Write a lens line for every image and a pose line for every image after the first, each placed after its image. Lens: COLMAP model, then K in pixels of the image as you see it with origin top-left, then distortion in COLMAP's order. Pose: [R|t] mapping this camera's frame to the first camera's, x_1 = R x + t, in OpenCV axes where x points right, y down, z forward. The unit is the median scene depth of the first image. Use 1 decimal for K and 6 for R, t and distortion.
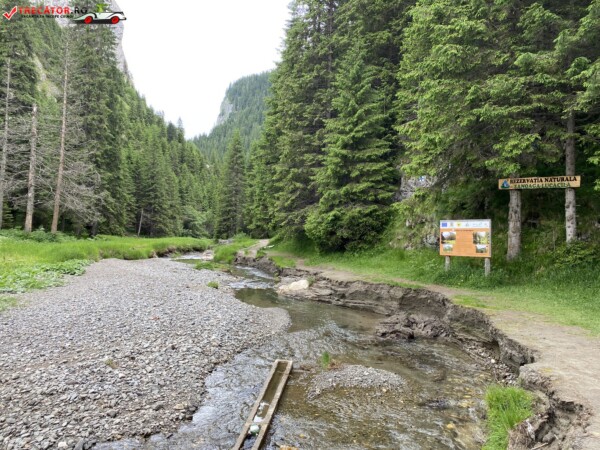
lens RADIAL K [[451.6, 0, 296.3], [0, 451.6, 223.8], [0, 0, 1]] dist [0.051086, -0.051327]
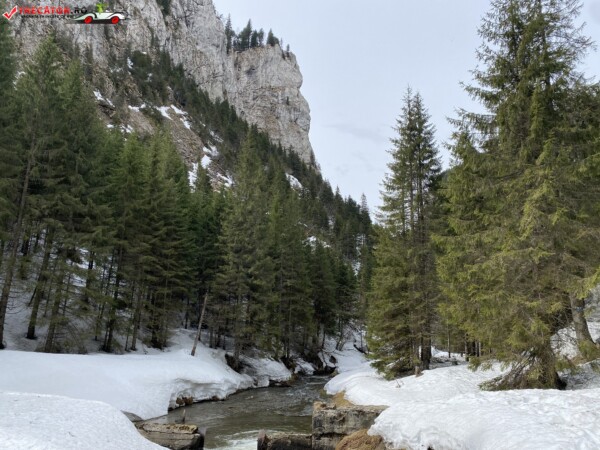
lens RADIAL K [[451.6, 0, 296.3], [0, 451.6, 223.8], [0, 0, 1]] dist [0.051086, -0.051327]
pose [[0.897479, -0.103697, -0.428695, -0.238085], [0.002824, 0.973300, -0.229518, 0.013019], [0.441049, 0.204777, 0.873809, 2.327402]]
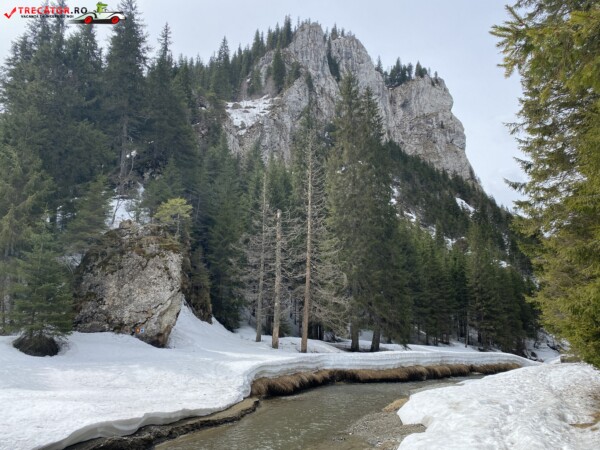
lens RADIAL K [[451.6, 0, 296.3], [0, 451.6, 223.8], [0, 0, 1]] dist [0.051086, -0.051327]
pose [[0.708088, -0.187179, -0.680863, 0.160276], [0.022520, 0.969722, -0.243170, 0.001640], [0.705765, 0.156853, 0.690864, 0.596680]]
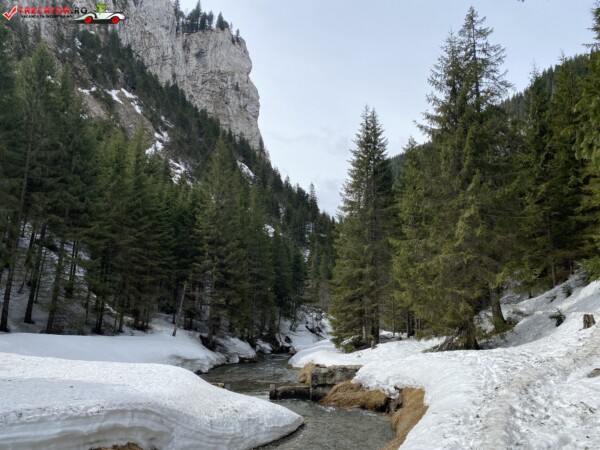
lens RADIAL K [[450.8, 0, 294.6], [0, 450.8, 222.8], [0, 0, 1]] dist [0.075267, -0.134438]
pose [[0.944548, -0.075699, -0.319530, -0.240767], [0.011978, 0.980361, -0.196849, 0.014651], [0.328156, 0.182106, 0.926904, 2.083719]]
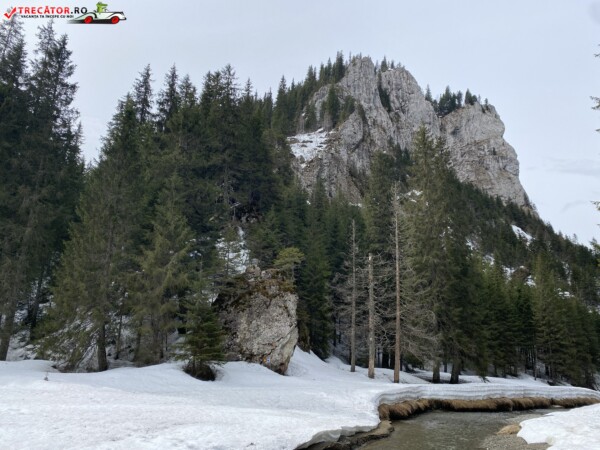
lens RADIAL K [[452.3, 0, 304.3], [0, 452.3, 223.6], [0, 0, 1]] dist [0.054094, -0.047263]
pose [[0.651549, -0.226439, -0.724023, 0.209623], [0.003488, 0.955296, -0.295632, -0.014284], [0.758599, 0.190093, 0.623212, 0.292018]]
